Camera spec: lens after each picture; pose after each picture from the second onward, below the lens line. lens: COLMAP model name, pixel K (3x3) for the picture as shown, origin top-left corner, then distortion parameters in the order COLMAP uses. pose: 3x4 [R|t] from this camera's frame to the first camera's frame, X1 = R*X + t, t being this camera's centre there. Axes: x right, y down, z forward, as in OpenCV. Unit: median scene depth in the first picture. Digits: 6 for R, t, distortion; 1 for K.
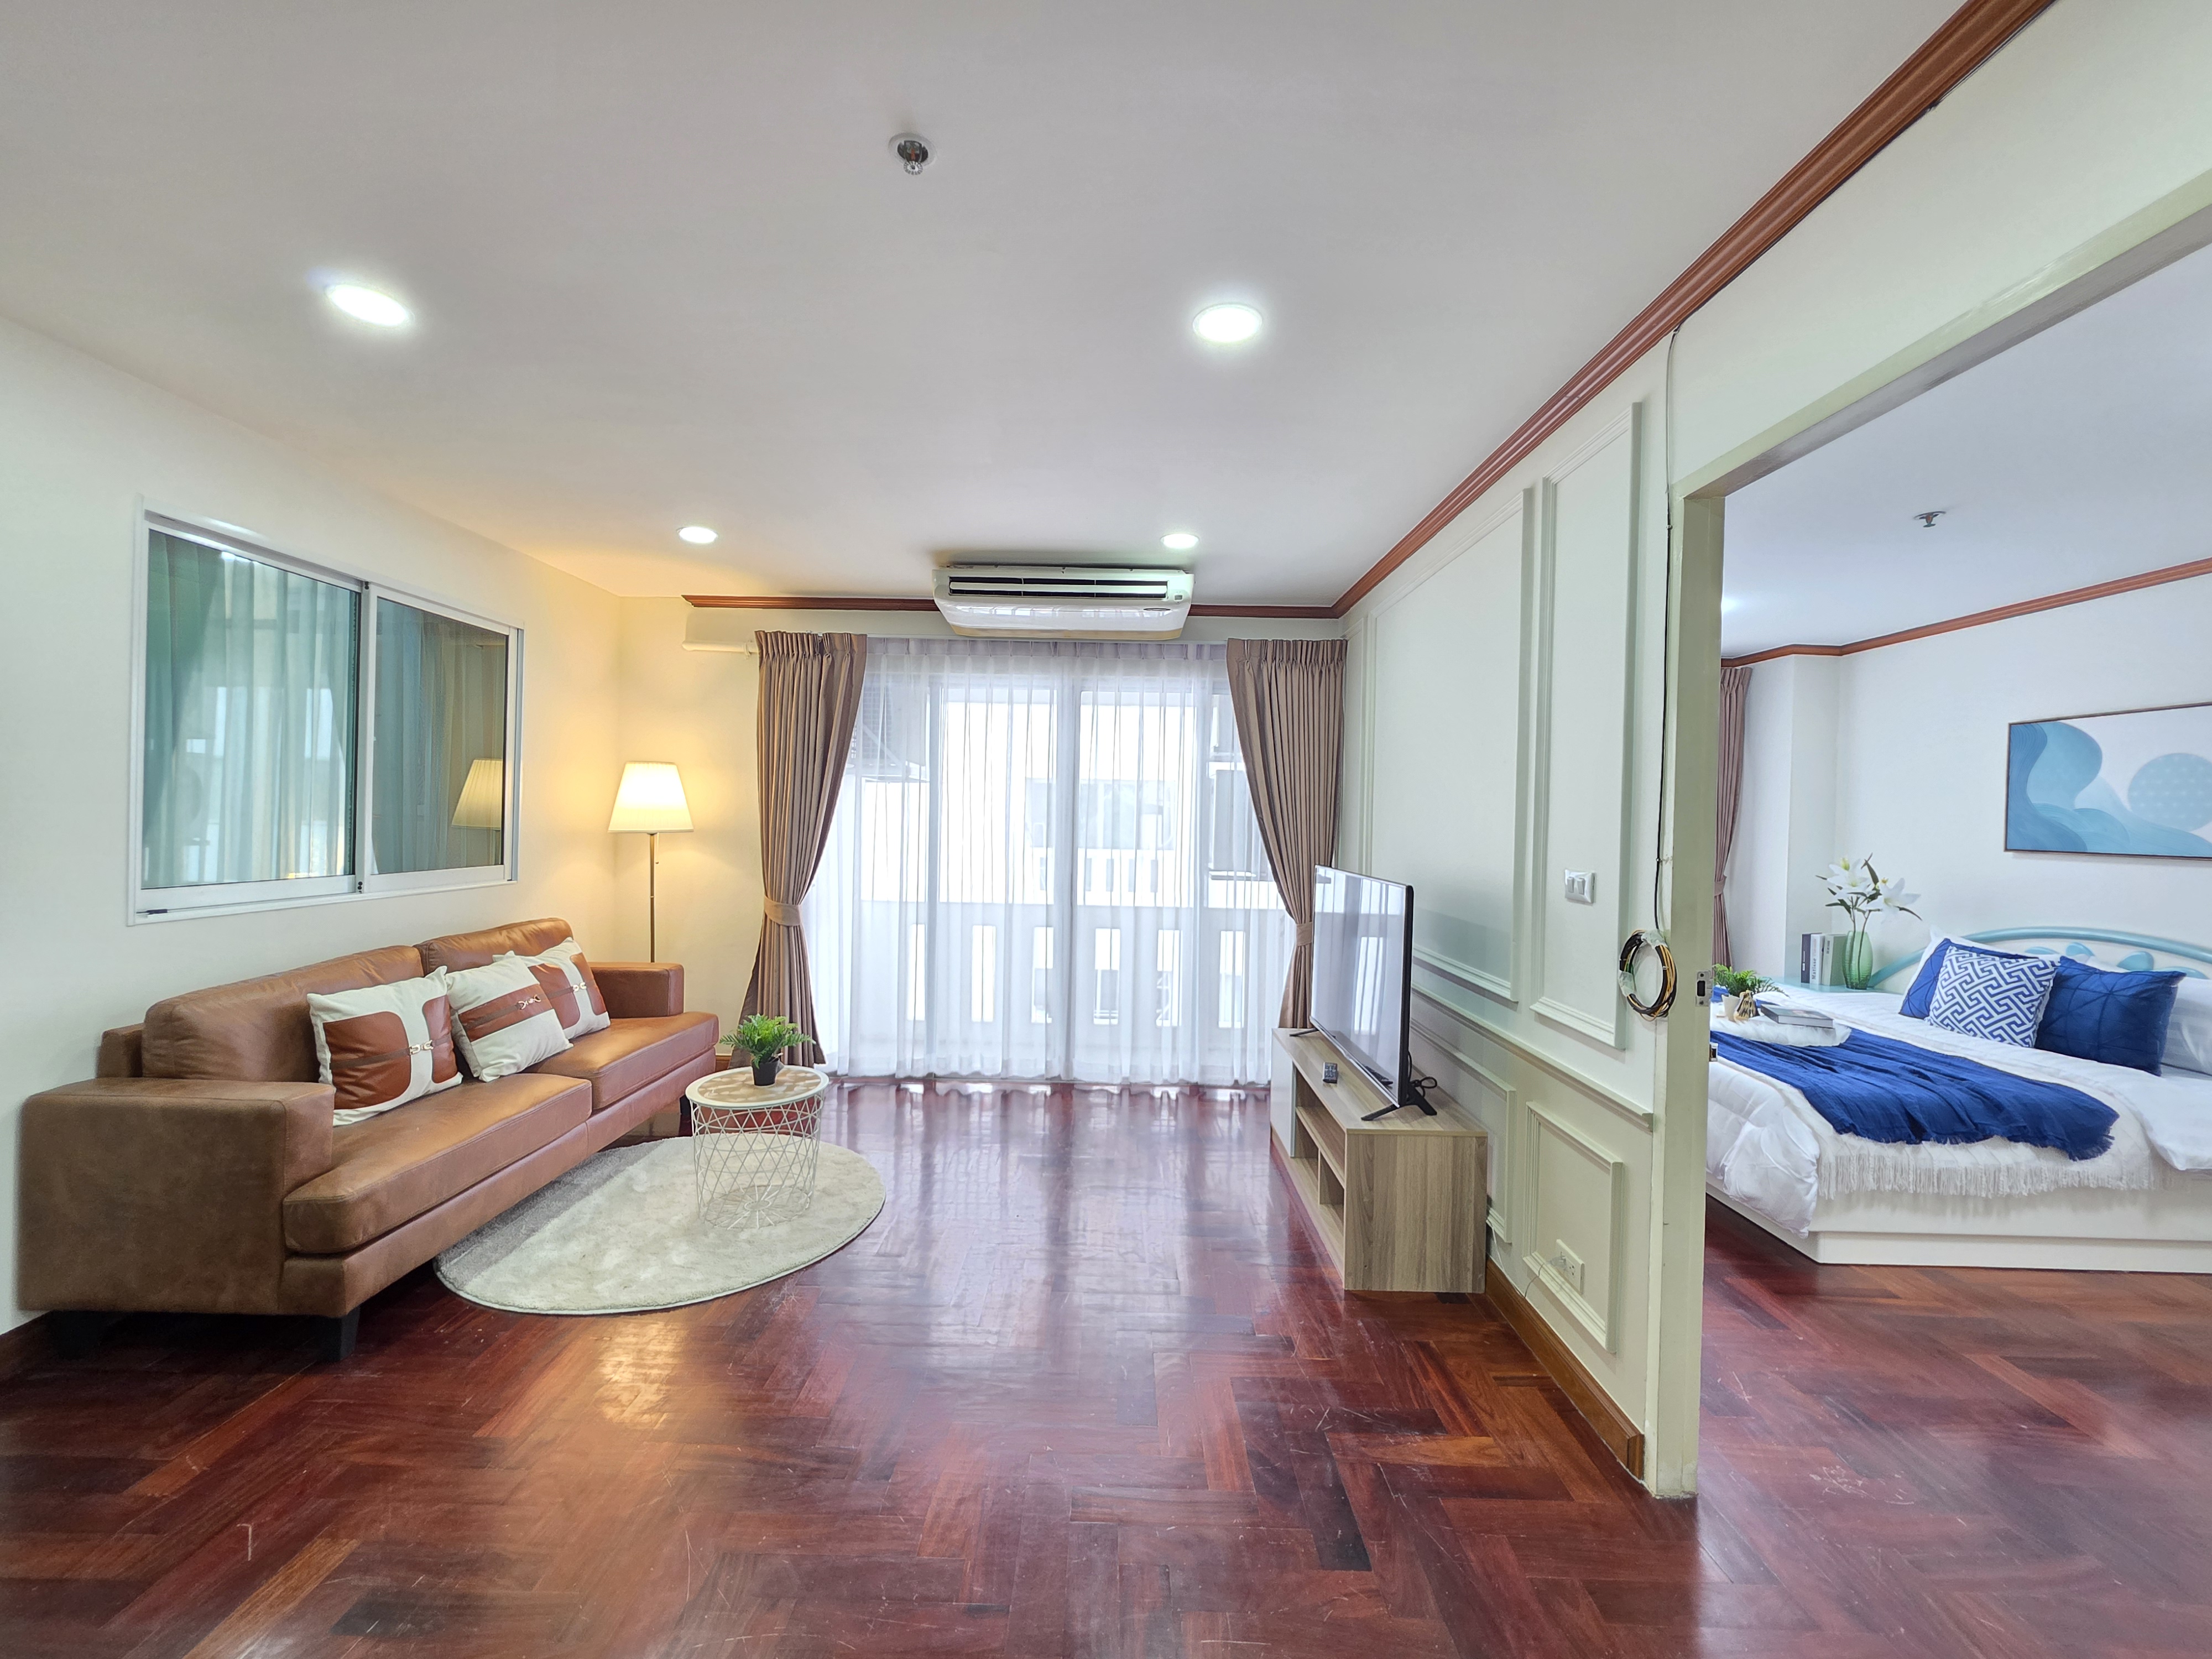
lens RADIAL K [[892.1, 0, 1107.4], [0, 892.1, 820.4], [0, 0, 1]] dist [-0.000335, 0.000585]
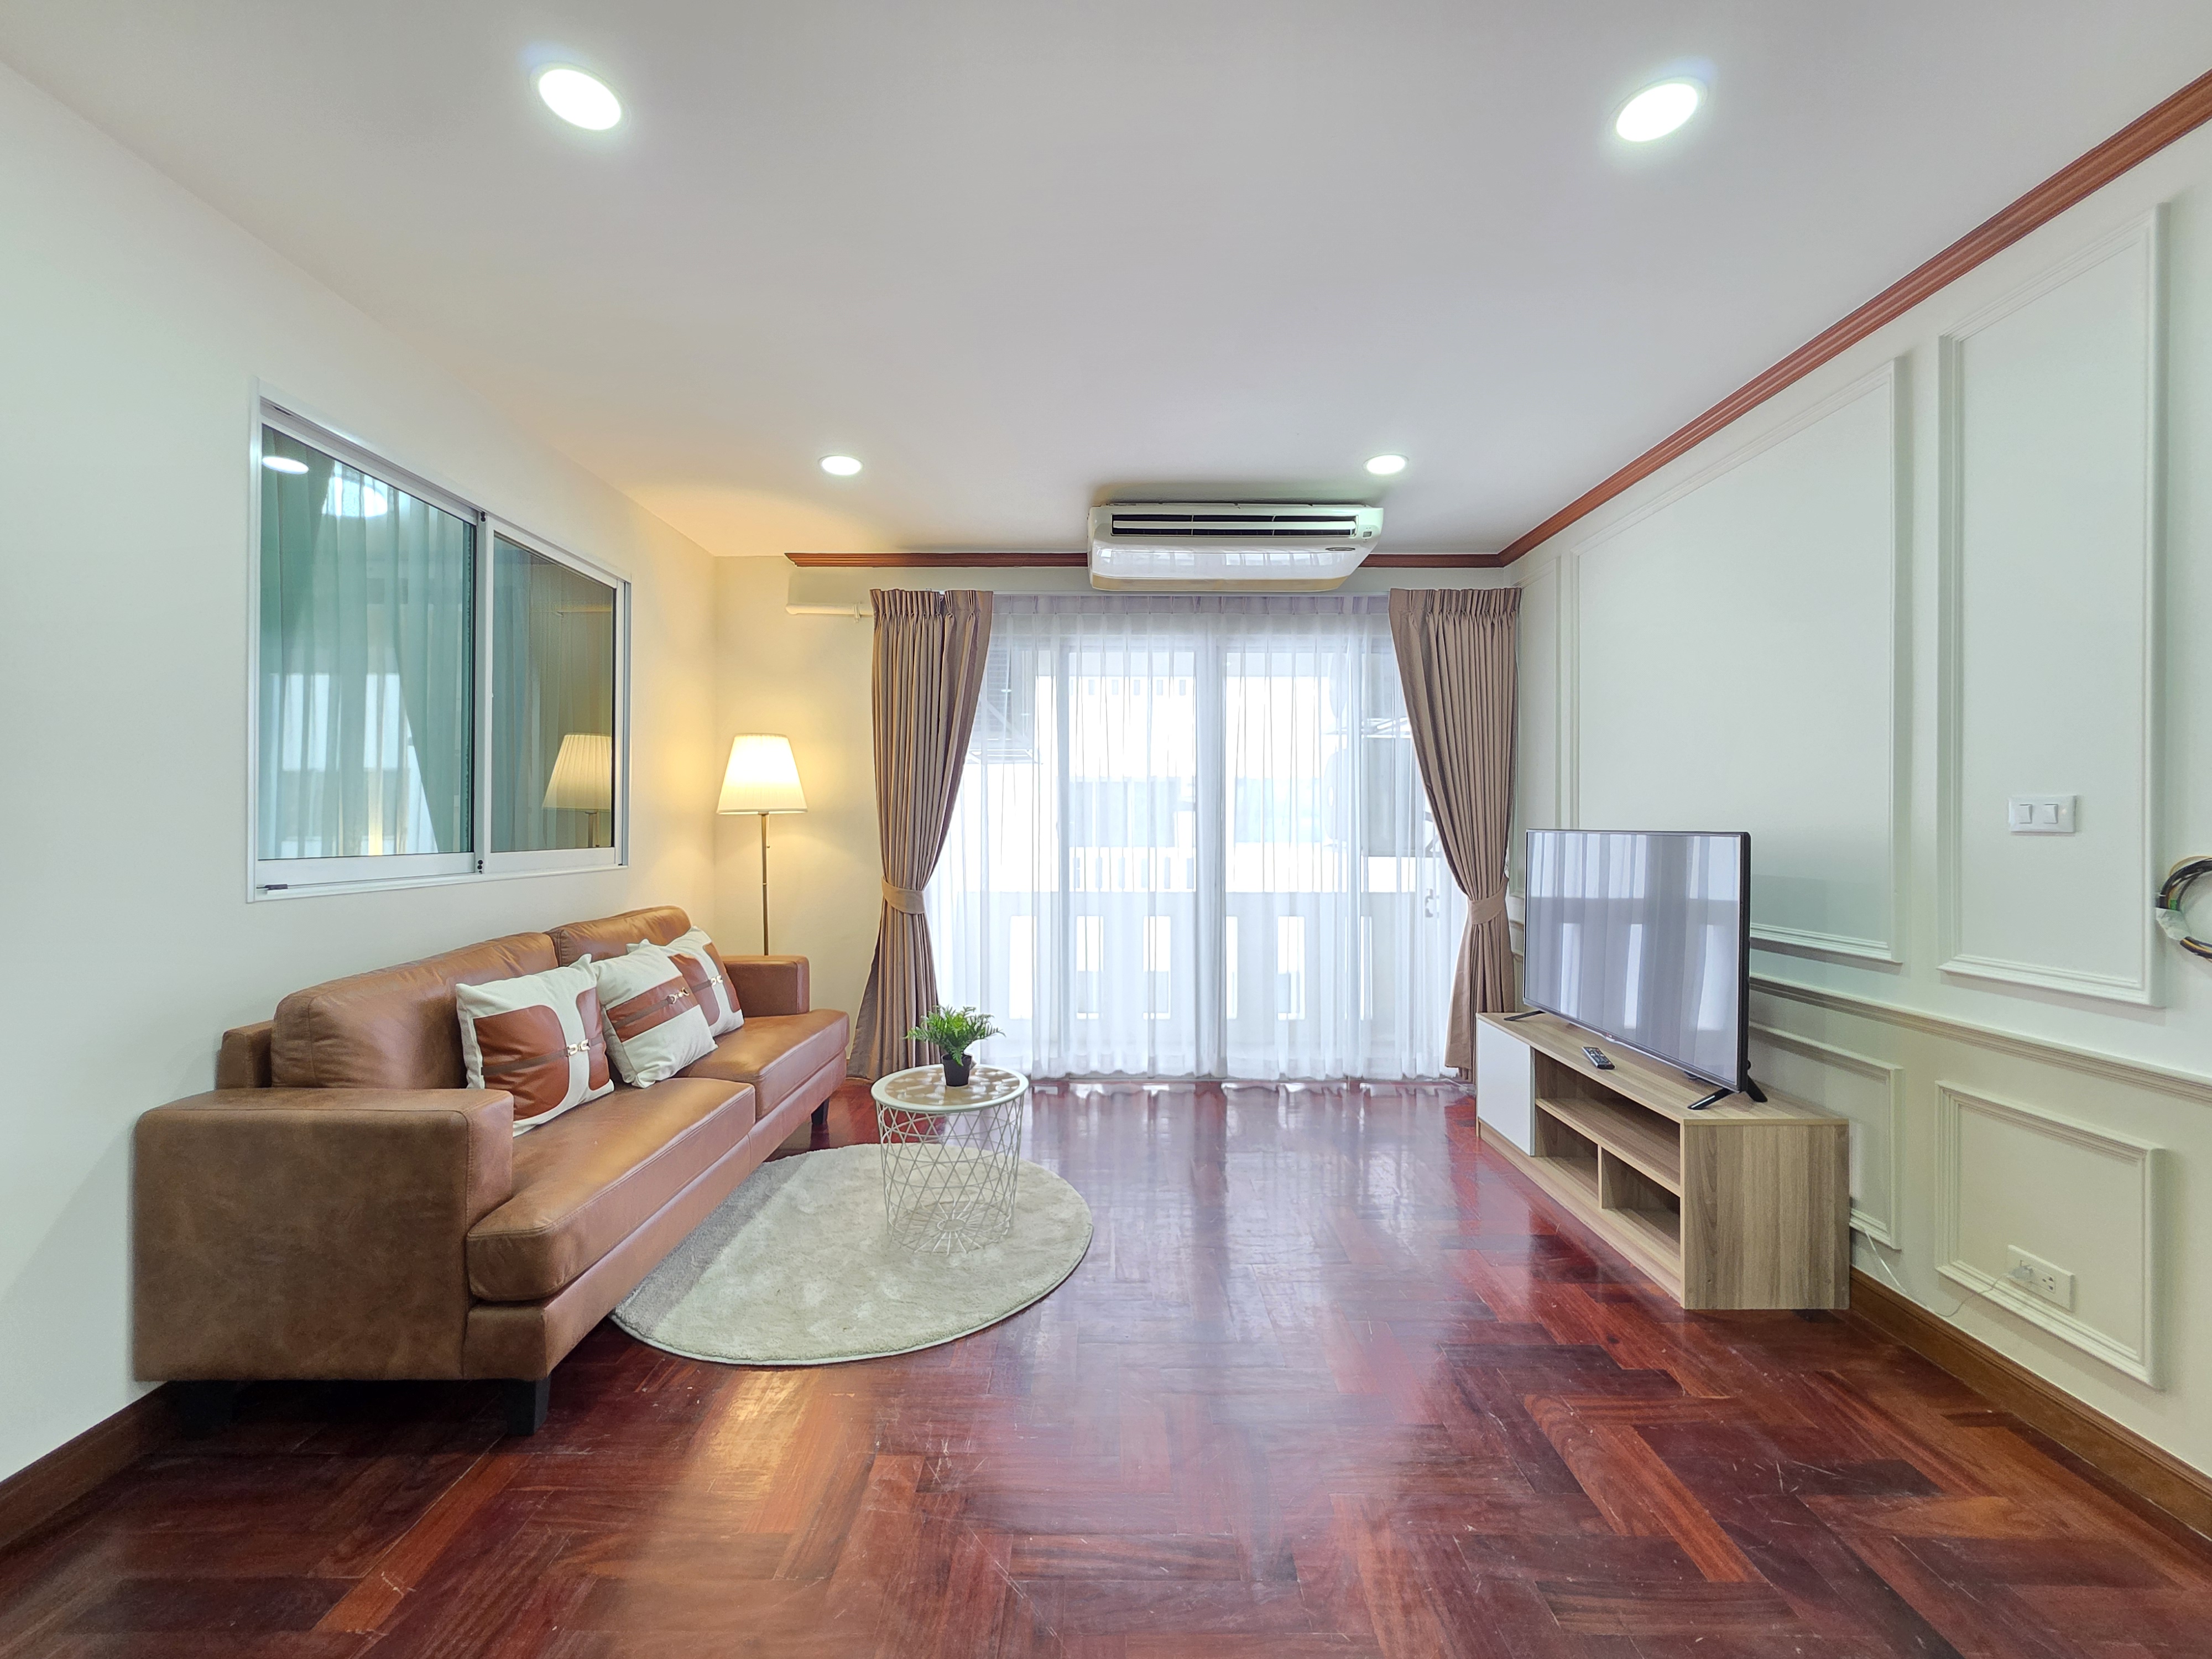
lens RADIAL K [[892.1, 0, 1107.4], [0, 892.1, 820.4], [0, 0, 1]] dist [-0.000335, 0.000585]
pose [[0.999755, -0.018660, 0.011909, -0.265198], [0.018746, 0.999799, -0.007177, 0.053003], [-0.011773, 0.007399, 0.999903, 0.143840]]
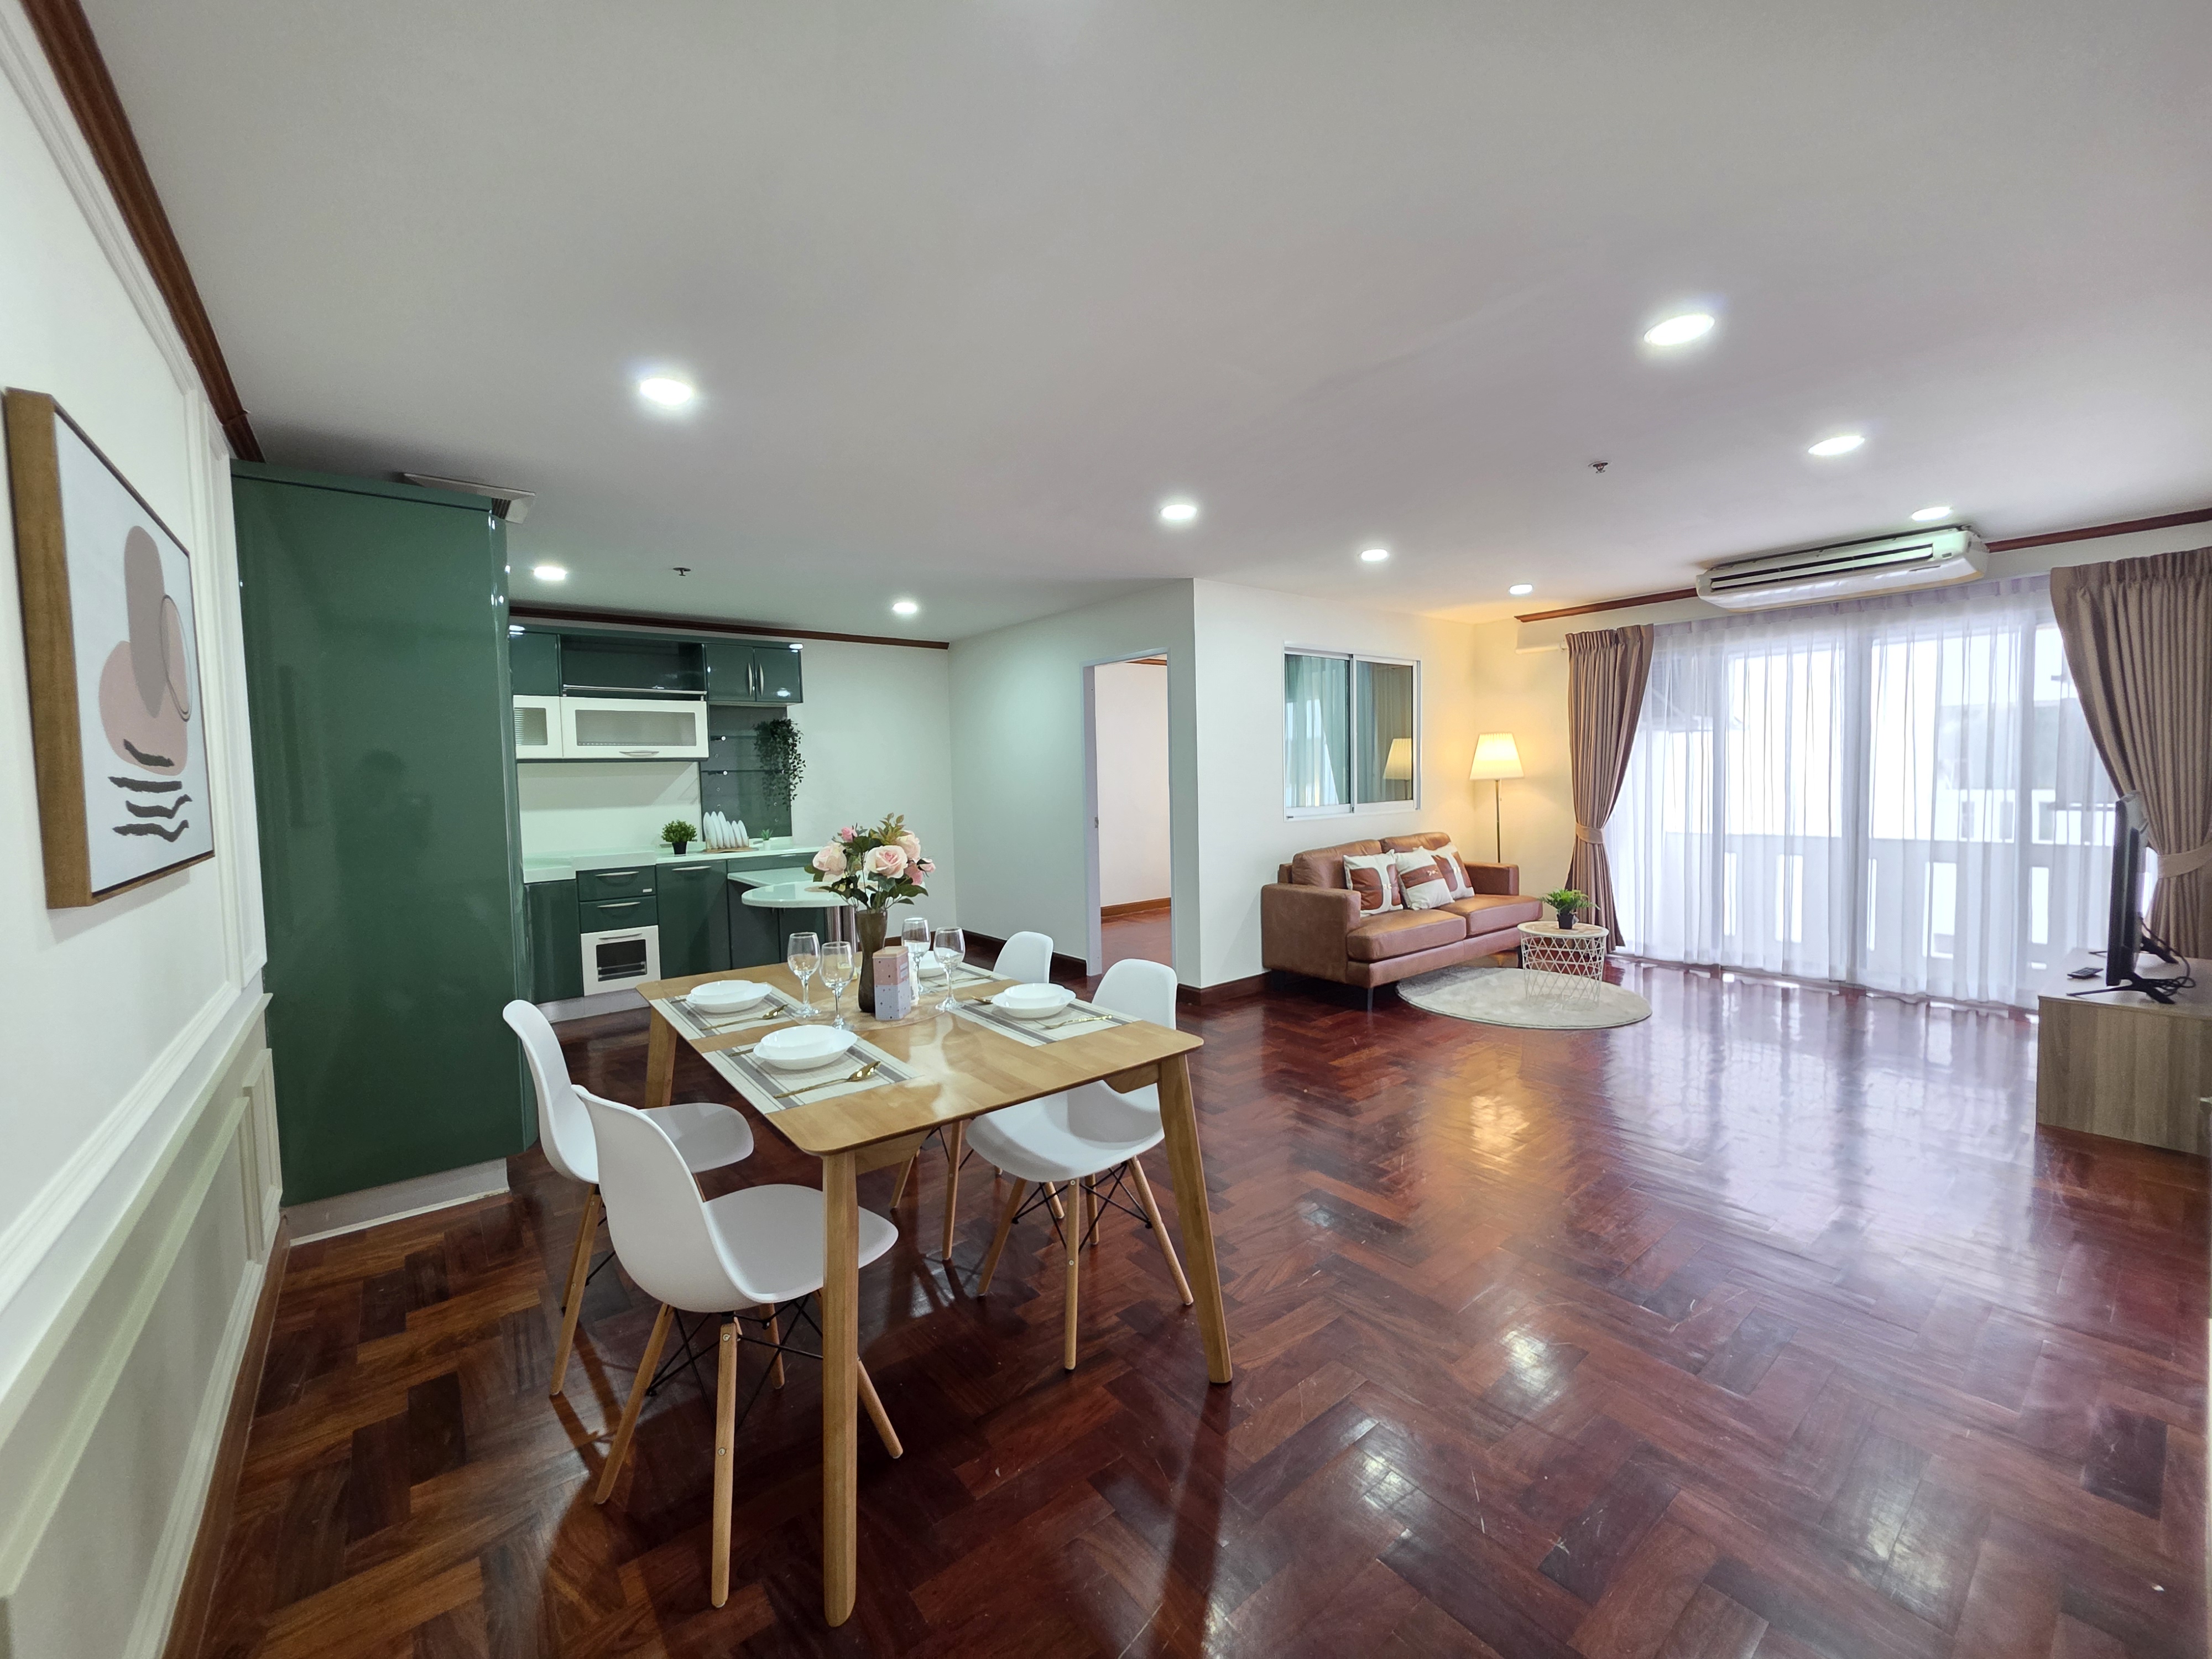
lens RADIAL K [[892.1, 0, 1107.4], [0, 892.1, 820.4], [0, 0, 1]] dist [-0.000335, 0.000585]
pose [[0.630651, 0.005908, -0.776044, 0.383231], [0.033980, 0.998802, 0.035217, 0.011643], [0.775322, -0.048580, 0.629695, -0.727541]]
